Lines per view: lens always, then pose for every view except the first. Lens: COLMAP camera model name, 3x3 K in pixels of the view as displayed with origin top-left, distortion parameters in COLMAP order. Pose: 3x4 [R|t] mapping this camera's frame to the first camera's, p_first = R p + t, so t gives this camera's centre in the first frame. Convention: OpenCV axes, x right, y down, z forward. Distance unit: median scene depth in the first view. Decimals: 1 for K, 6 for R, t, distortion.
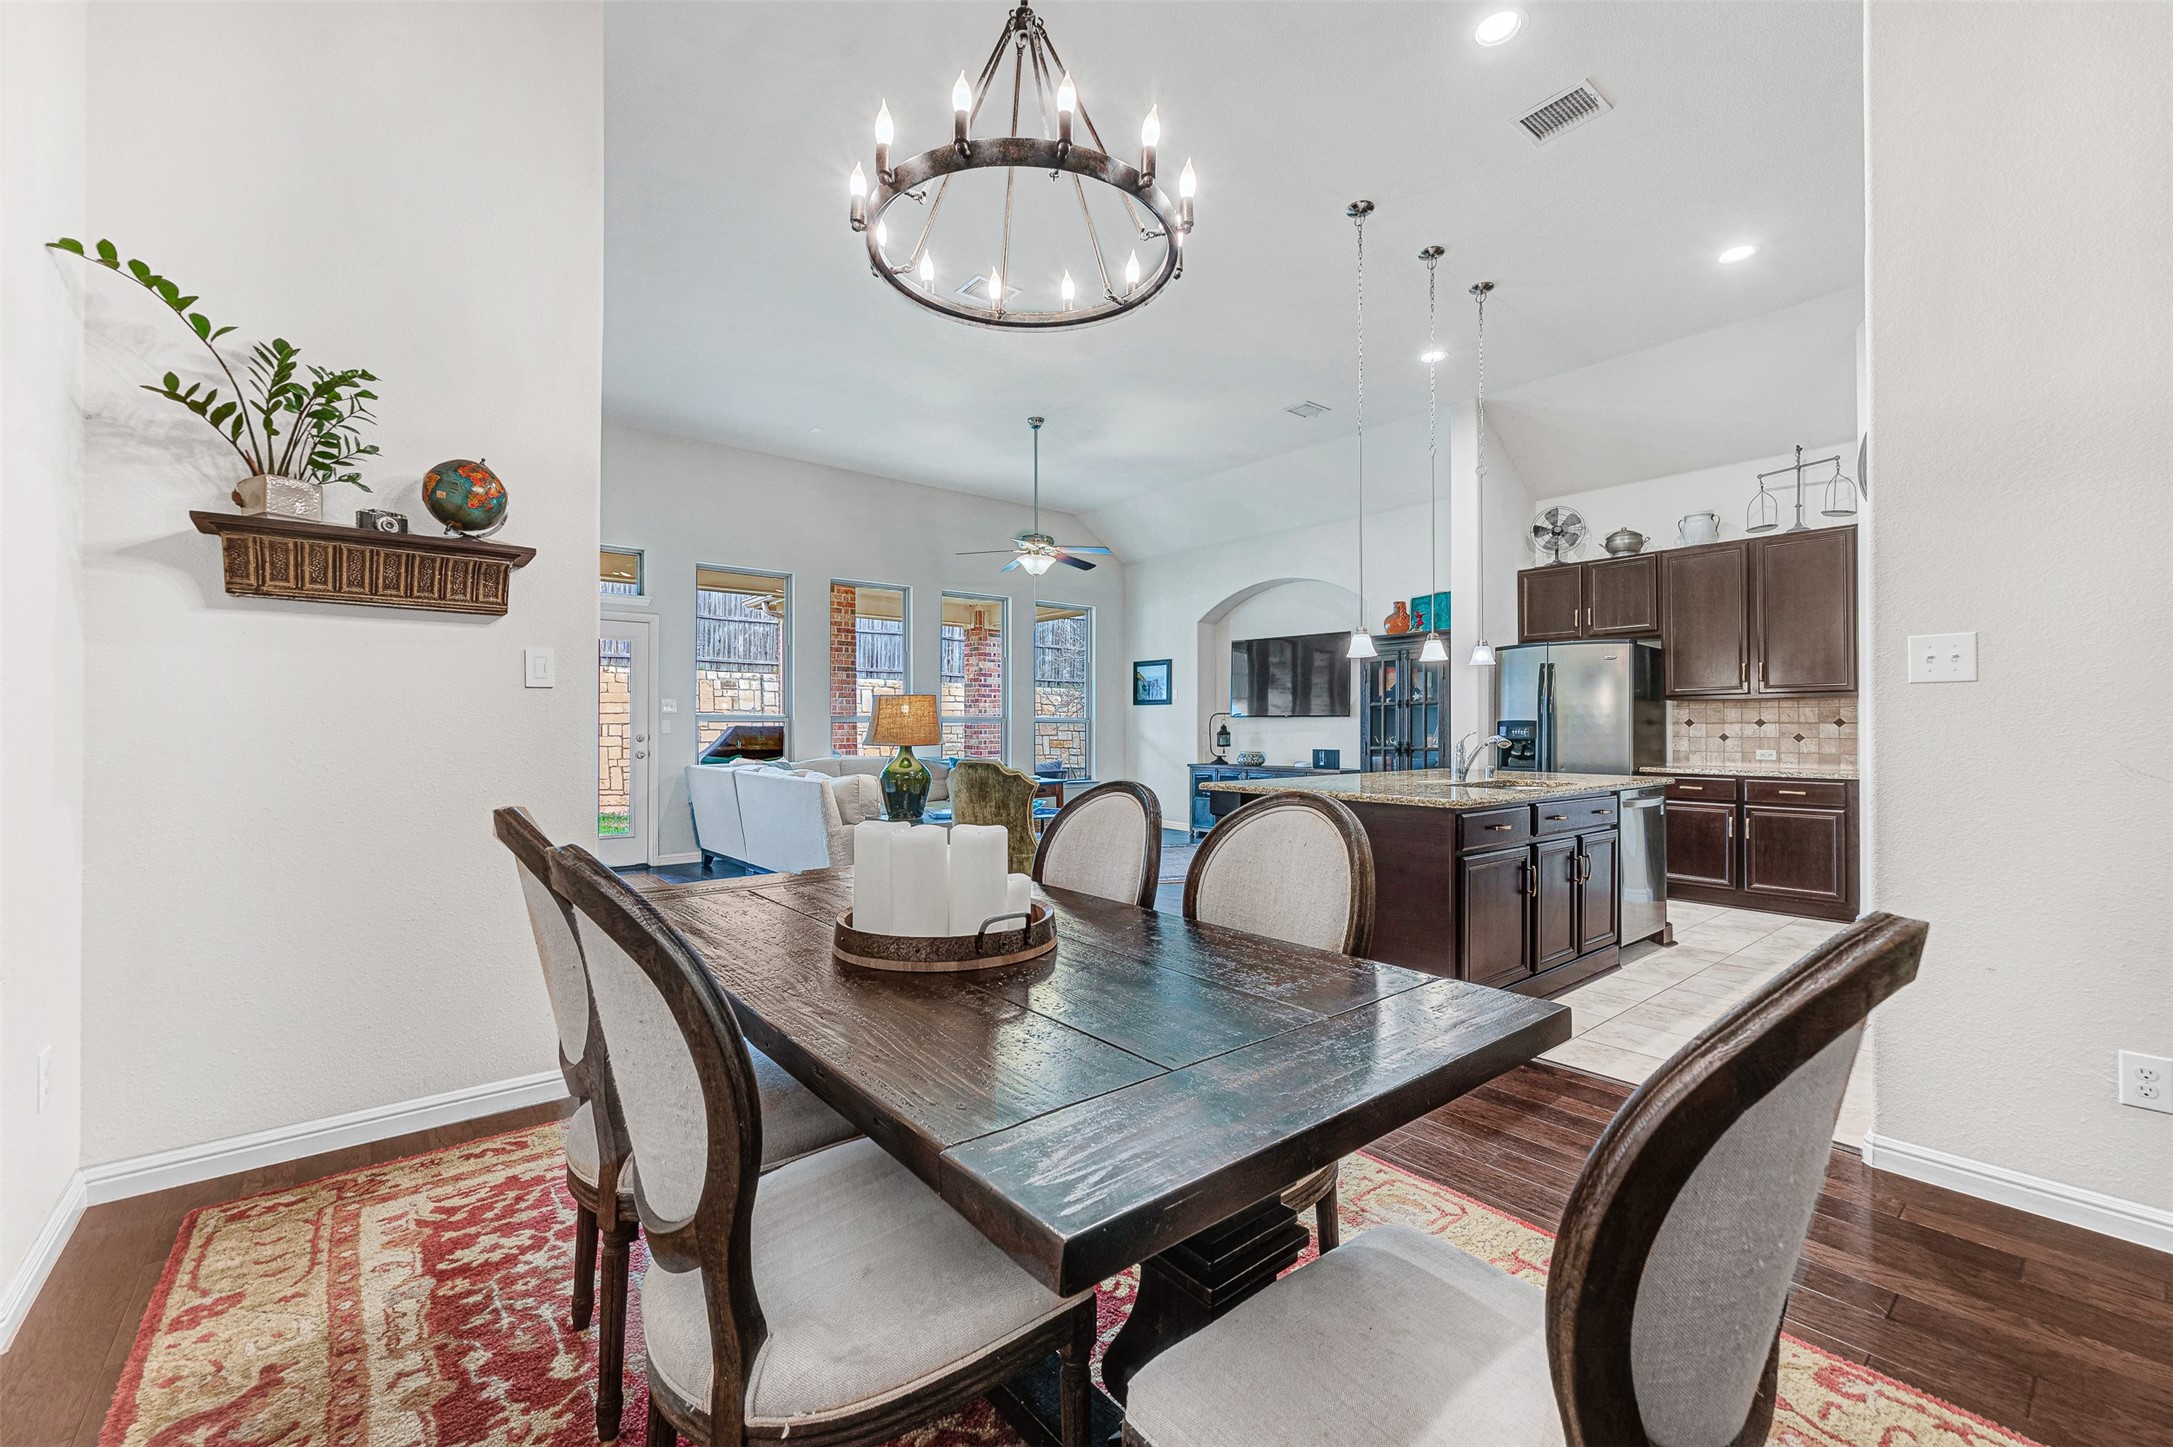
lens RADIAL K [[874.4, 0, 1093.3], [0, 874.4, 717.1], [0, 0, 1]] dist [0.000038, 0.000125]
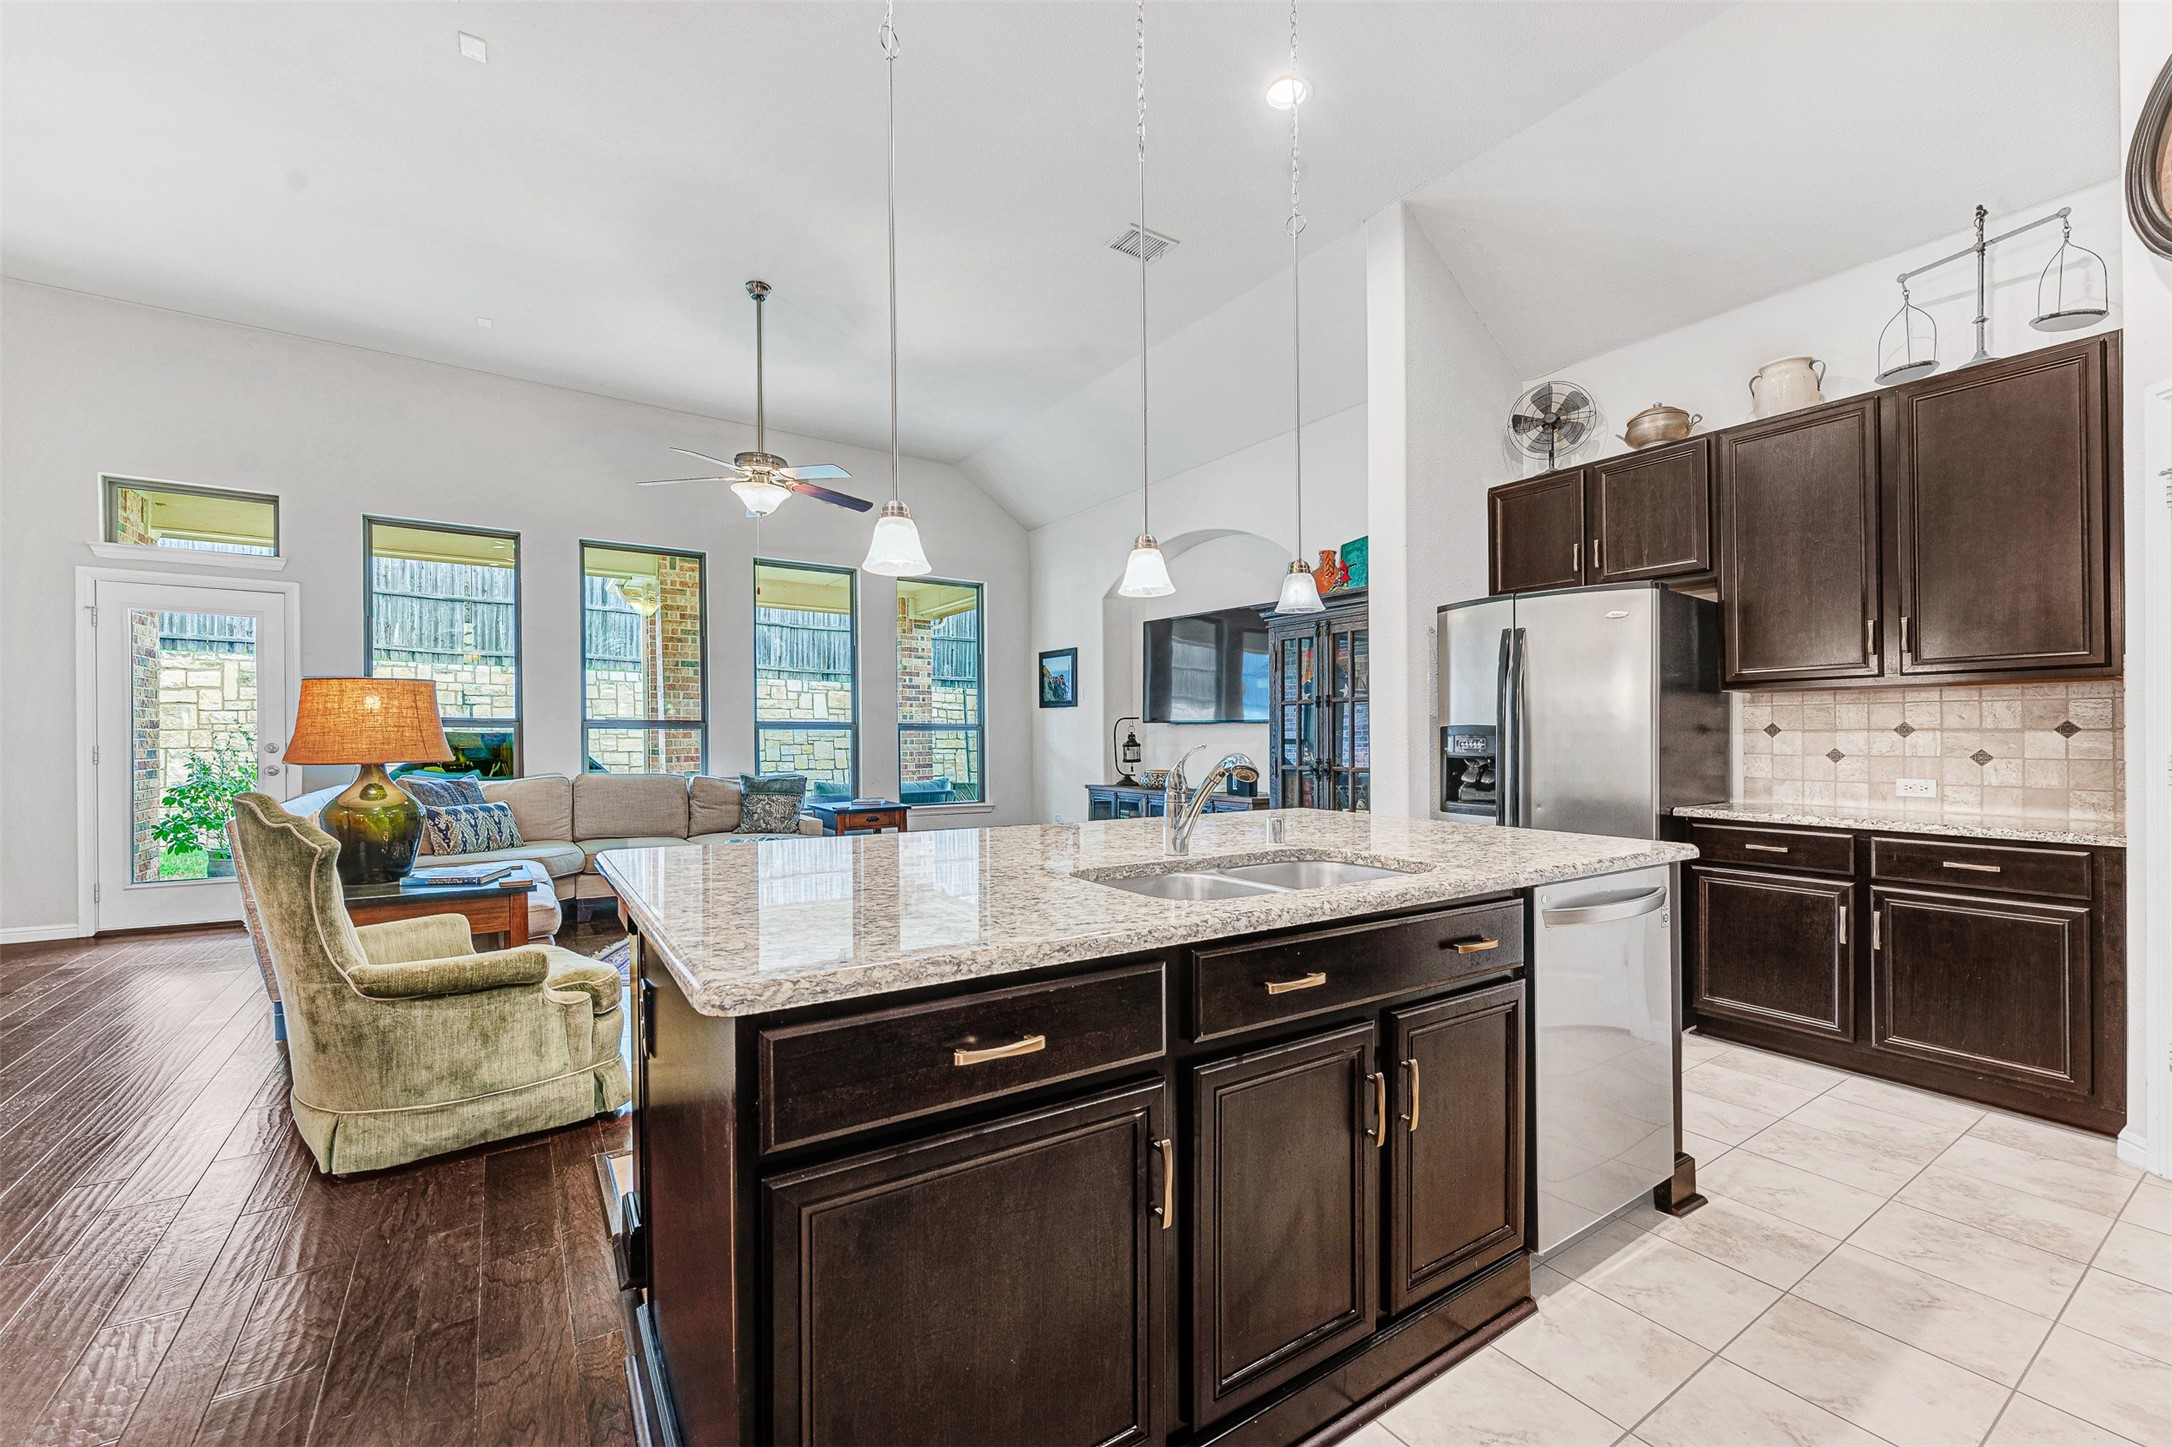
lens RADIAL K [[886.3, 0, 1086.0], [0, 886.3, 723.5], [0, 0, 1]] dist [-0.000675, 0.000006]
pose [[0.995046, 0.001199, -0.099409, 0.283067], [-0.001545, 0.999993, -0.003400, 0.004927], [0.099404, 0.003537, 0.995041, 0.364846]]
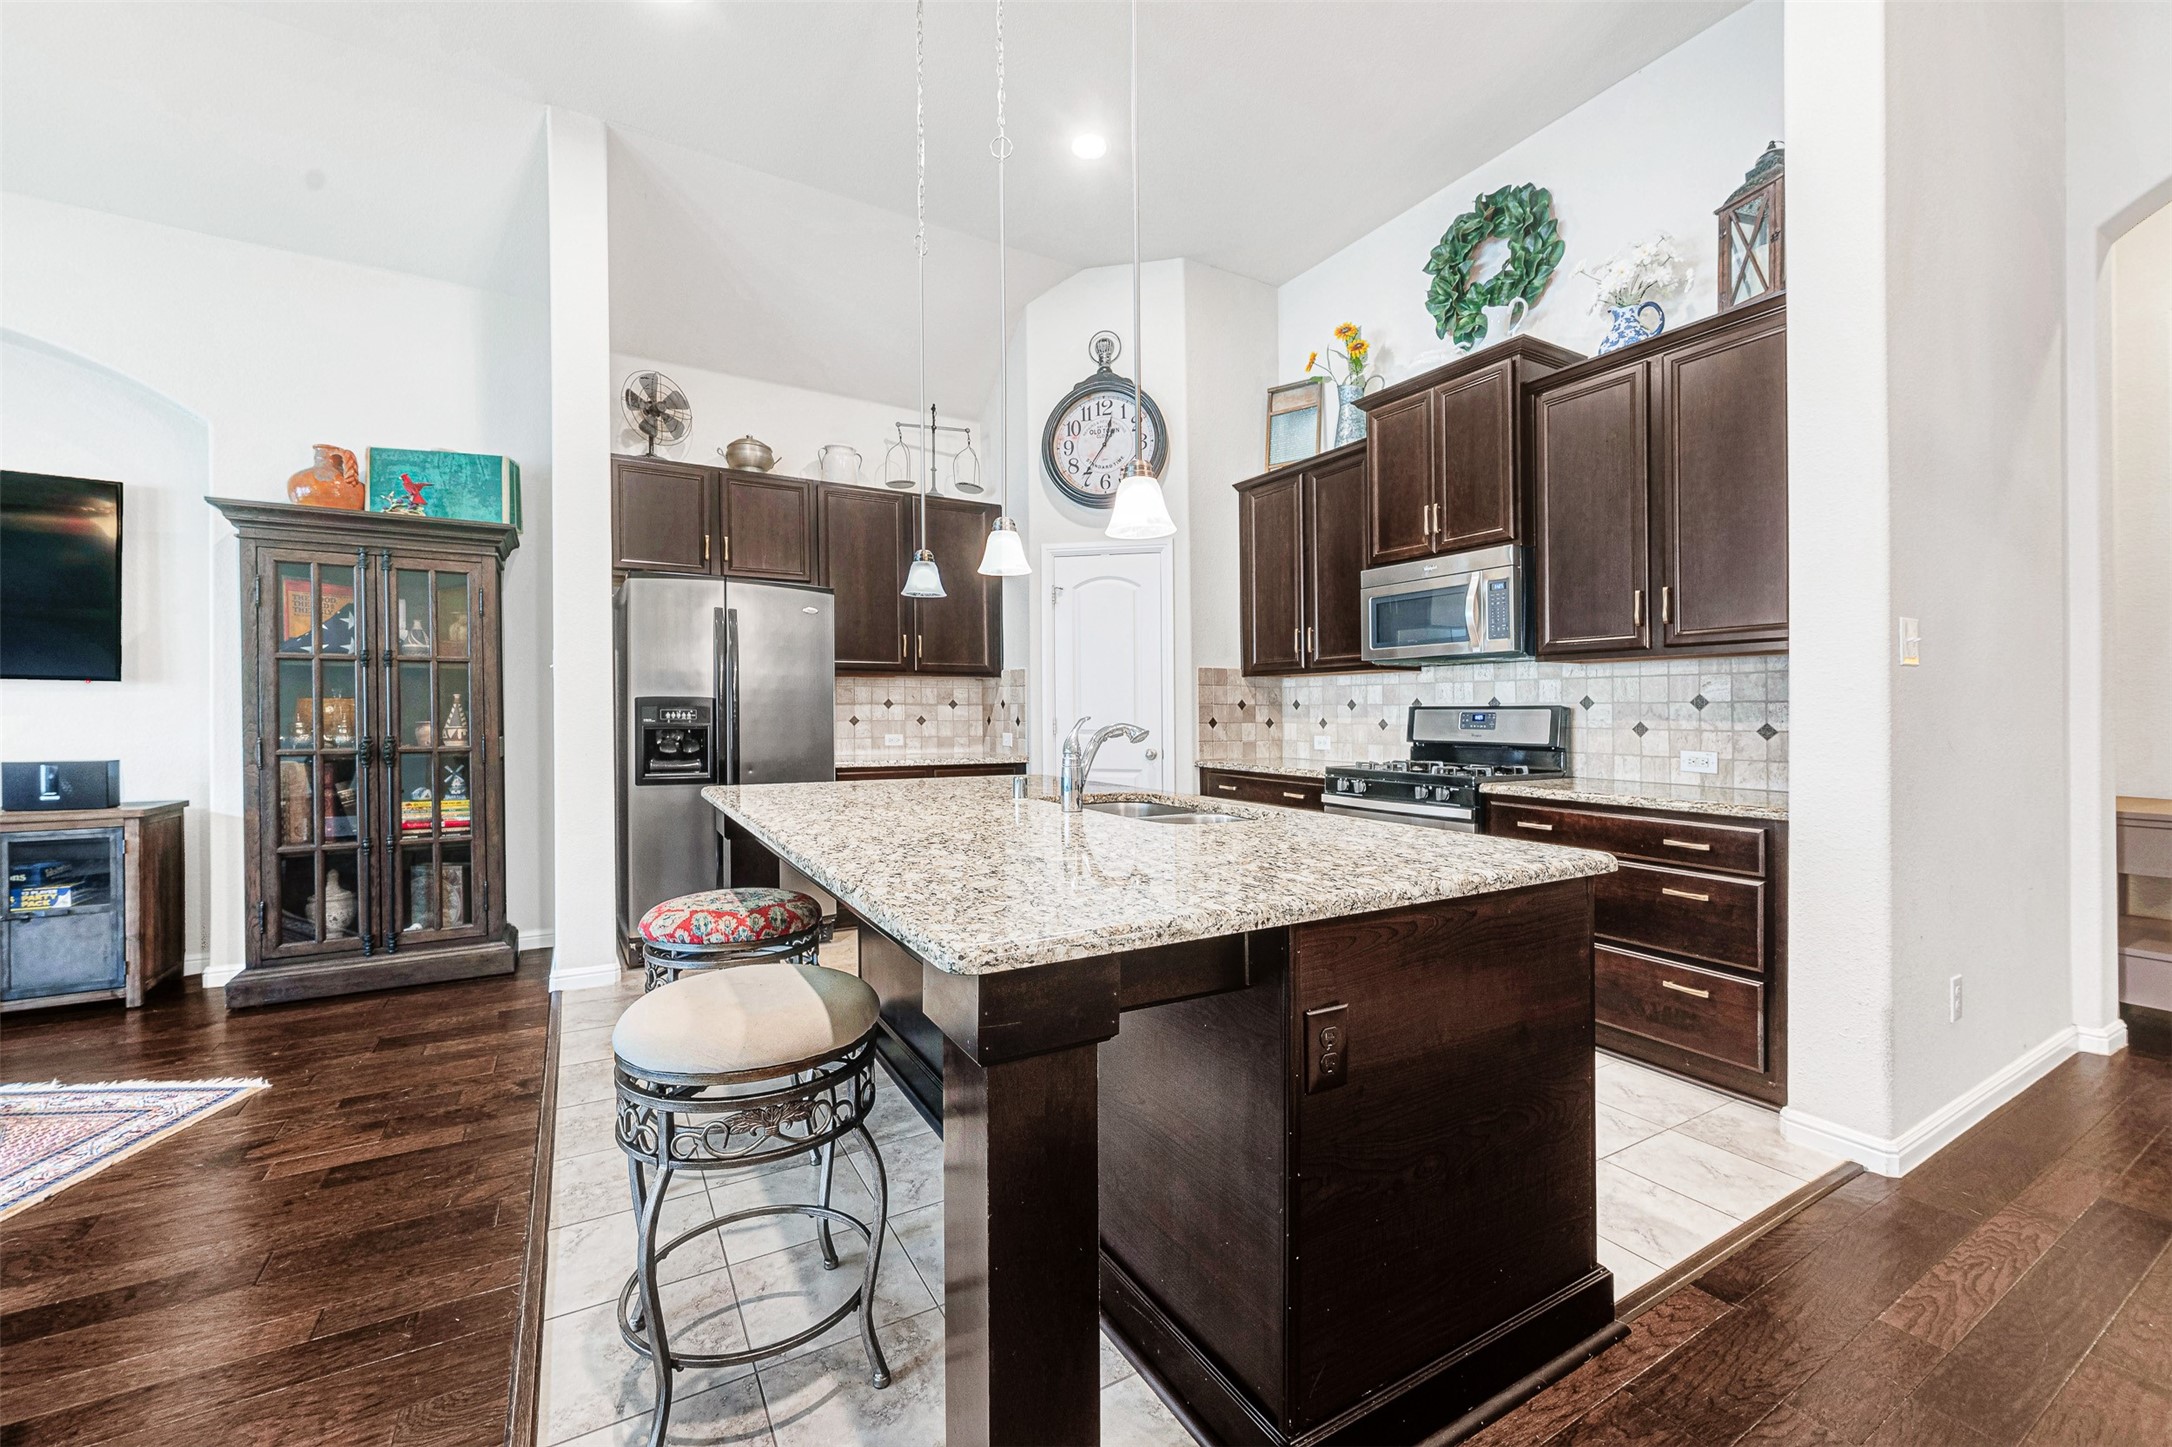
lens RADIAL K [[874.0, 0, 1092.8], [0, 874.0, 717.1], [0, 0, 1]] dist [0.000038, 0.000125]
pose [[0.150489, -0.003852, 0.988604, -0.075147], [-0.007540, 0.999959, 0.005044, 0.012861], [-0.988583, -0.008213, 0.150454, 0.619390]]
